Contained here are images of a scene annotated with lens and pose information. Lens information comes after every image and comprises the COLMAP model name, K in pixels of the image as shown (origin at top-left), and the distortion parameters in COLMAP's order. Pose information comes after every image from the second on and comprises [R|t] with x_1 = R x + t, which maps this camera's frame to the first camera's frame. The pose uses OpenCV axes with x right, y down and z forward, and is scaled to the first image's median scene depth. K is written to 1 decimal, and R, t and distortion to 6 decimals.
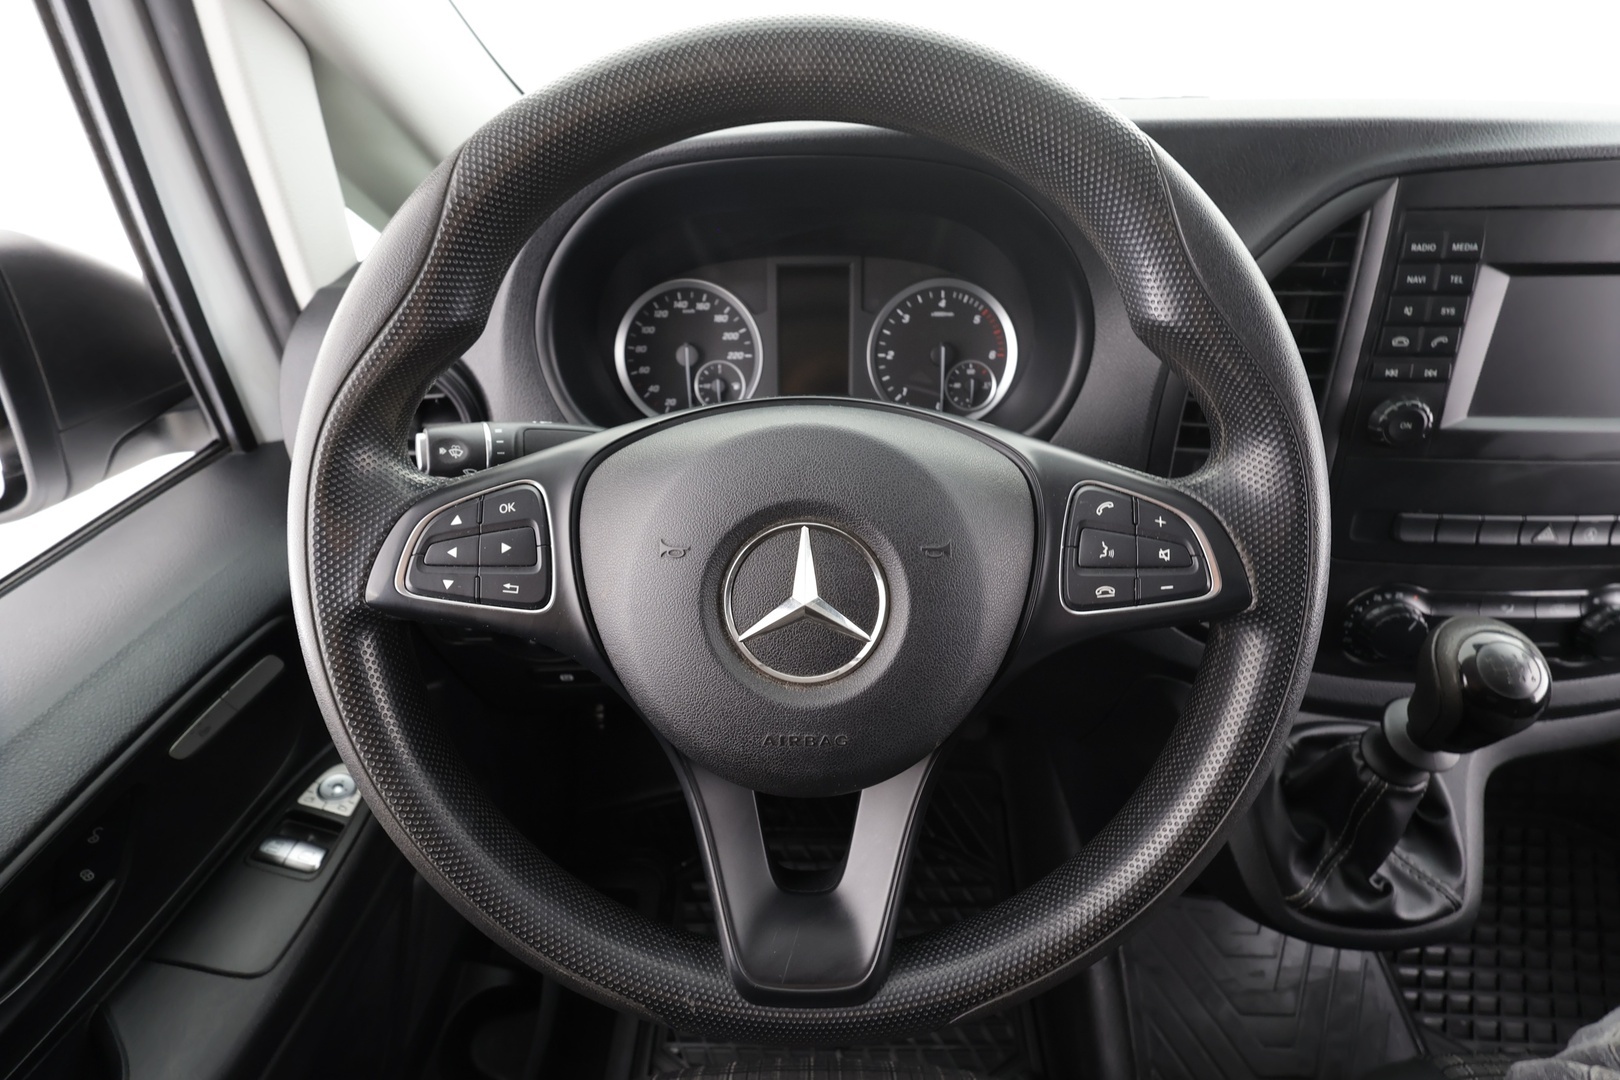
lens RADIAL K [[756.2, 0, 810.0], [0, 756.2, 540.0], [0, 0, 1]] dist [0.002053, 0.000493]
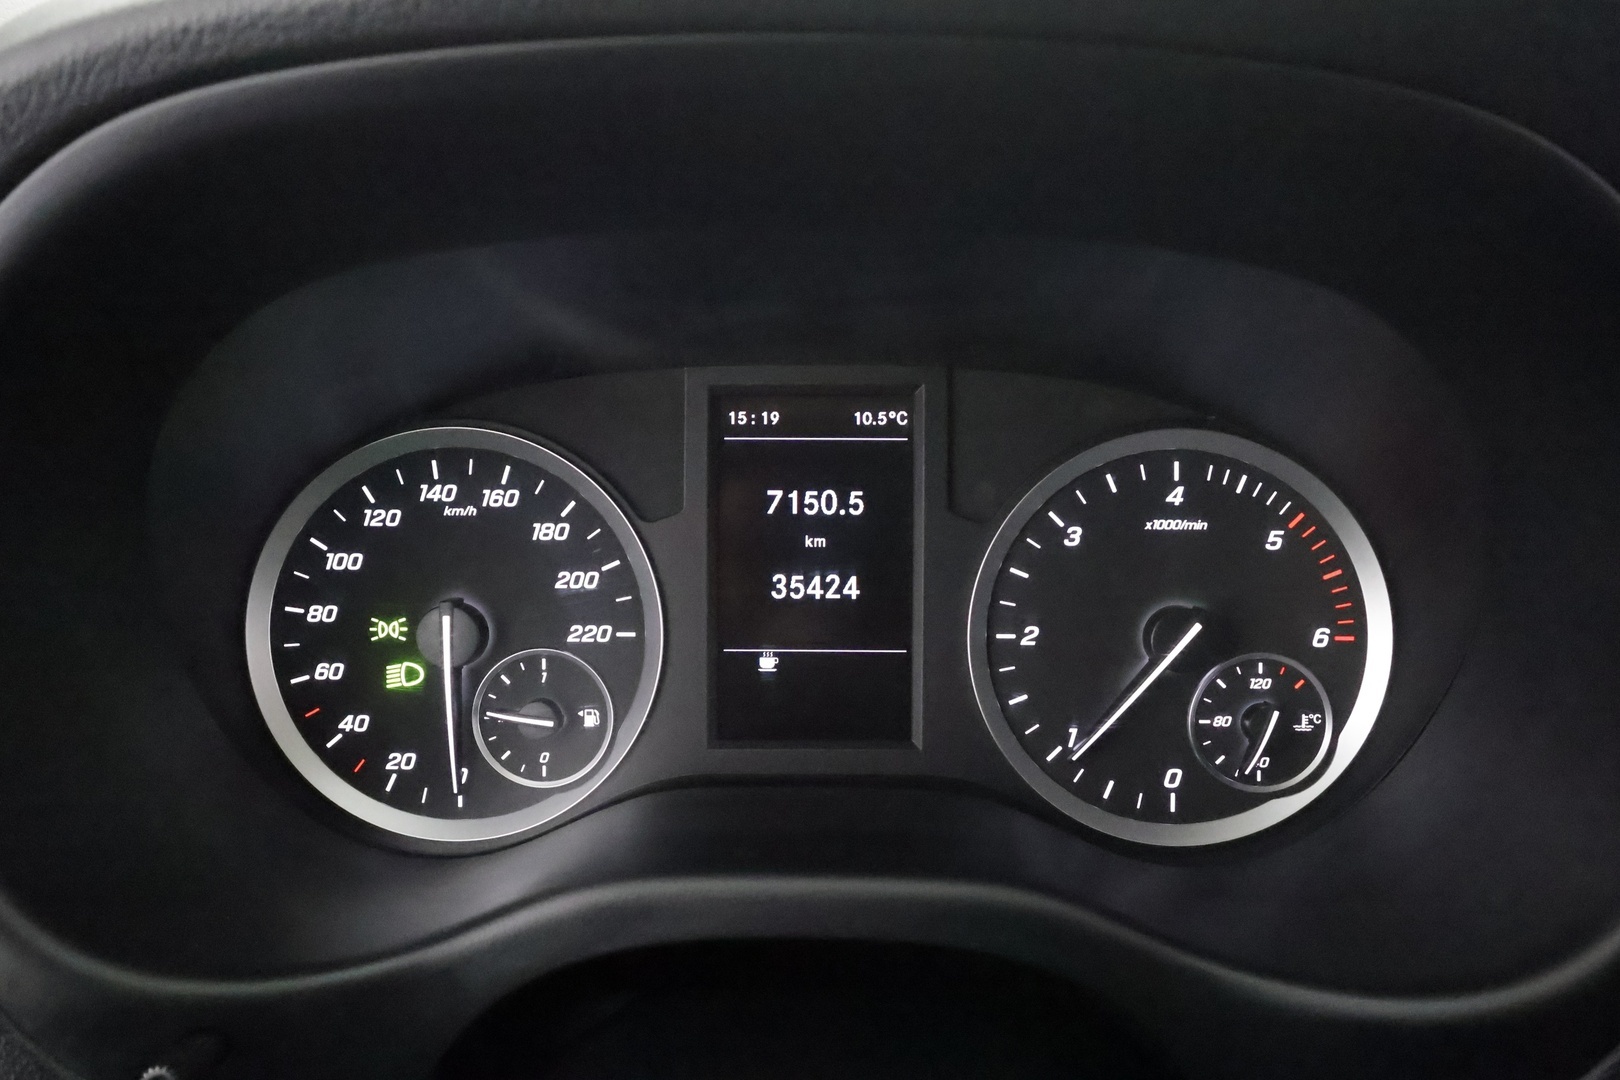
lens RADIAL K [[1177.5, 0, 811.3], [0, 1177.5, 533.4], [0, 0, 1]] dist [0.001189, 0.001080]
pose [[0.999974, 0.006808, 0.002178, 0.003694], [-0.006357, 0.986384, -0.164334, -0.238573], [-0.003267, 0.164316, 0.986402, 0.537878]]
